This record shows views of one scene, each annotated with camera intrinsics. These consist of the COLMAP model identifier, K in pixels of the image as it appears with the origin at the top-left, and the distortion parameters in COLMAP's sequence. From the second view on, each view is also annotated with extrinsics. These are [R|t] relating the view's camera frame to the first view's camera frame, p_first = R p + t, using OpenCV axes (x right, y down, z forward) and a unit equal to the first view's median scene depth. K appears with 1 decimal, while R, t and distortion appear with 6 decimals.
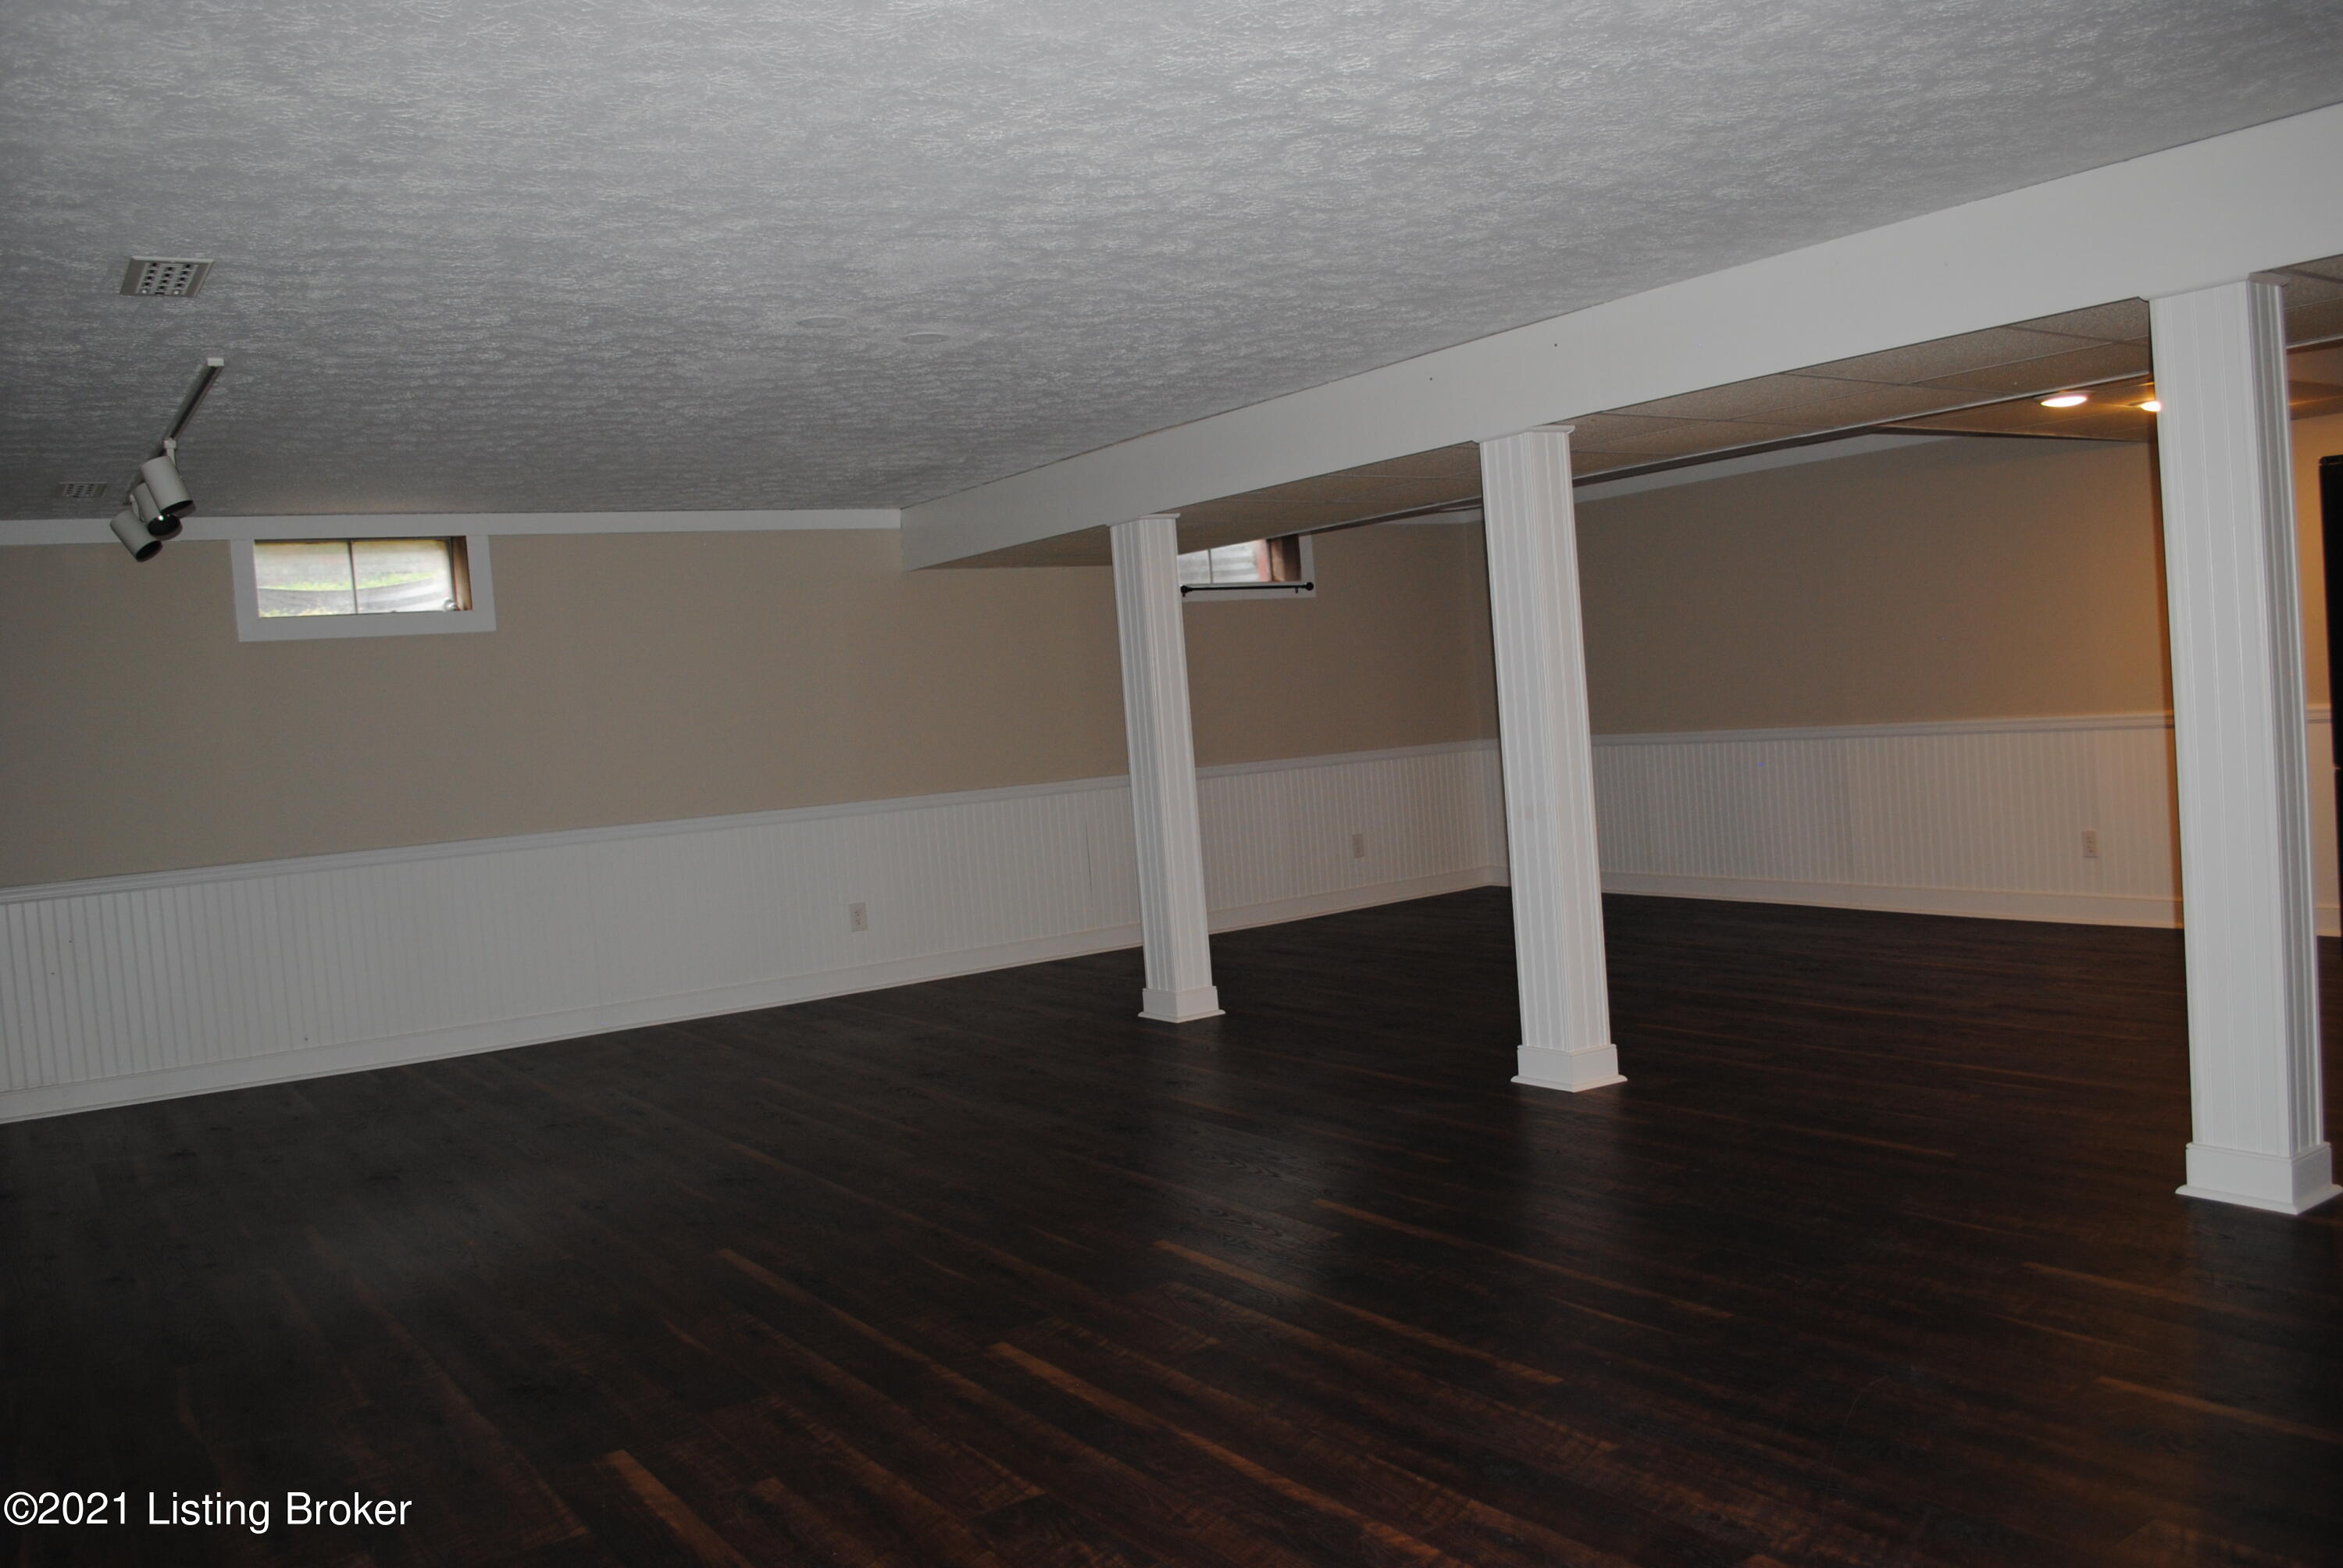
lens RADIAL K [[1833.9, 0, 1206.3], [0, 1833.9, 767.1], [0, 0, 1]] dist [-0.081791, 0.009033]
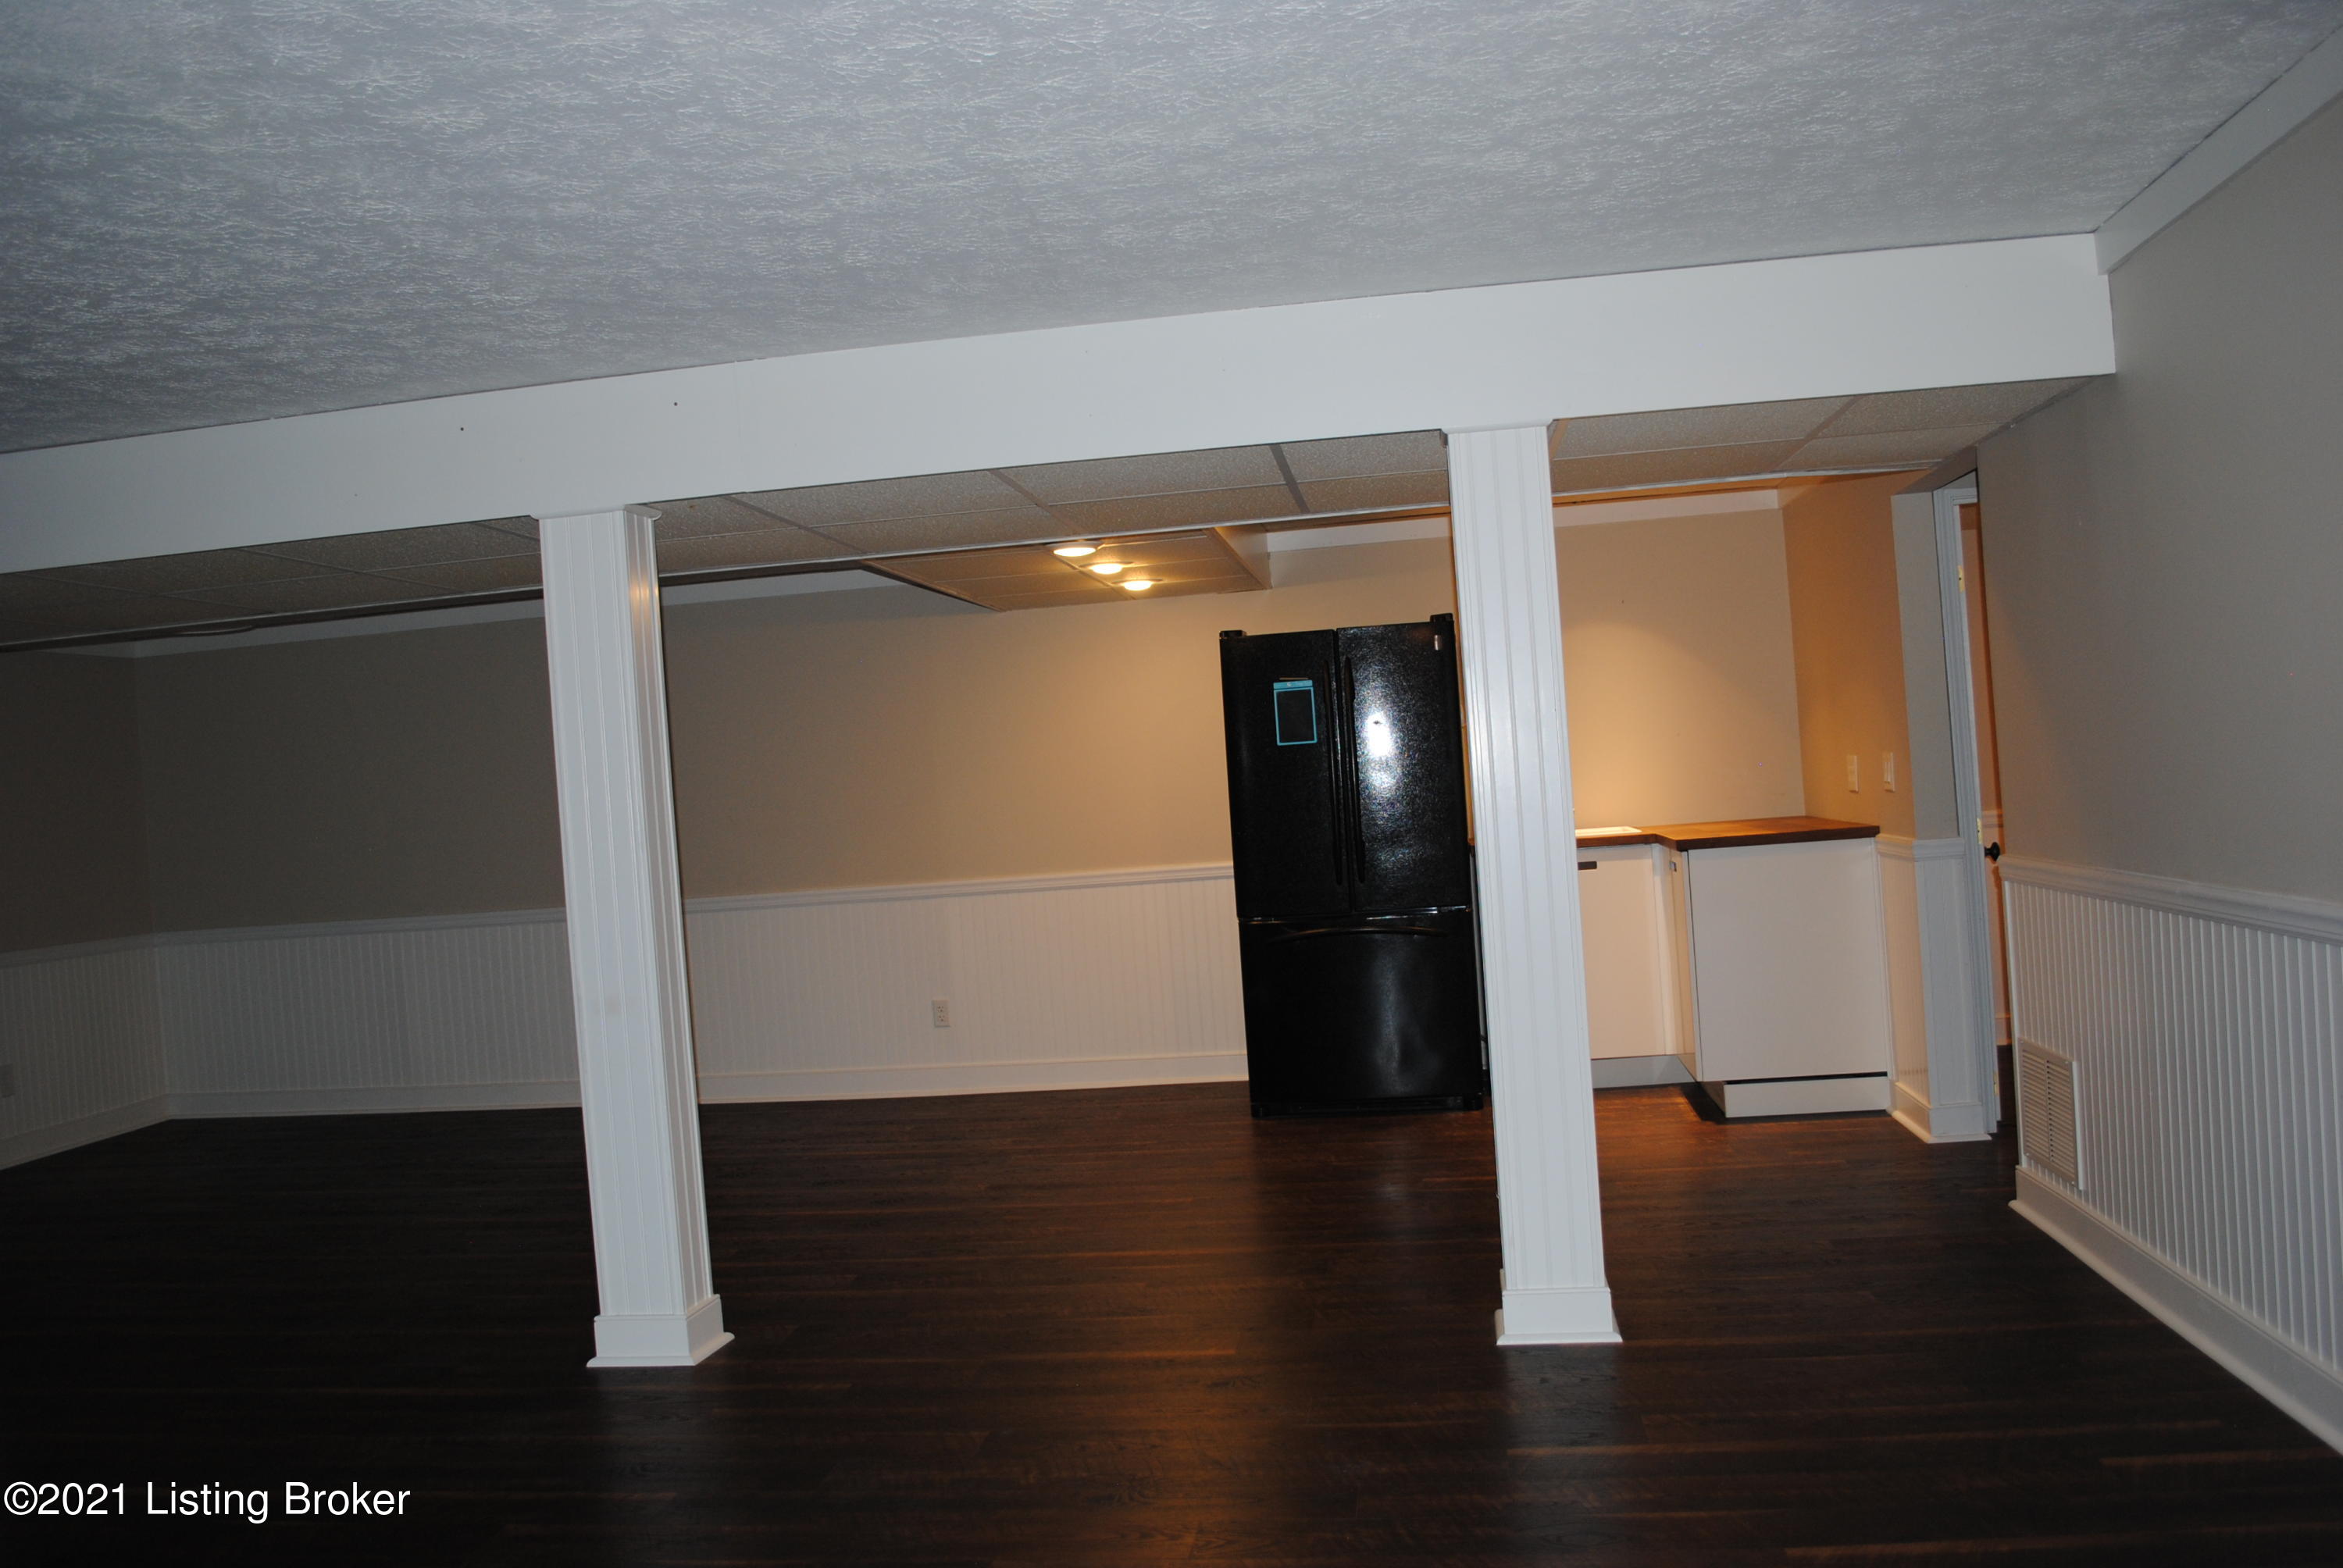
lens RADIAL K [[1833.9, 0, 1181.6], [0, 1833.9, 776.1], [0, 0, 1]] dist [-0.081791, 0.009033]
pose [[0.678623, 0.029260, 0.733904, -0.266899], [0.047654, 0.995347, -0.083748, 0.006103], [-0.732939, 0.091807, 0.674071, 0.373226]]
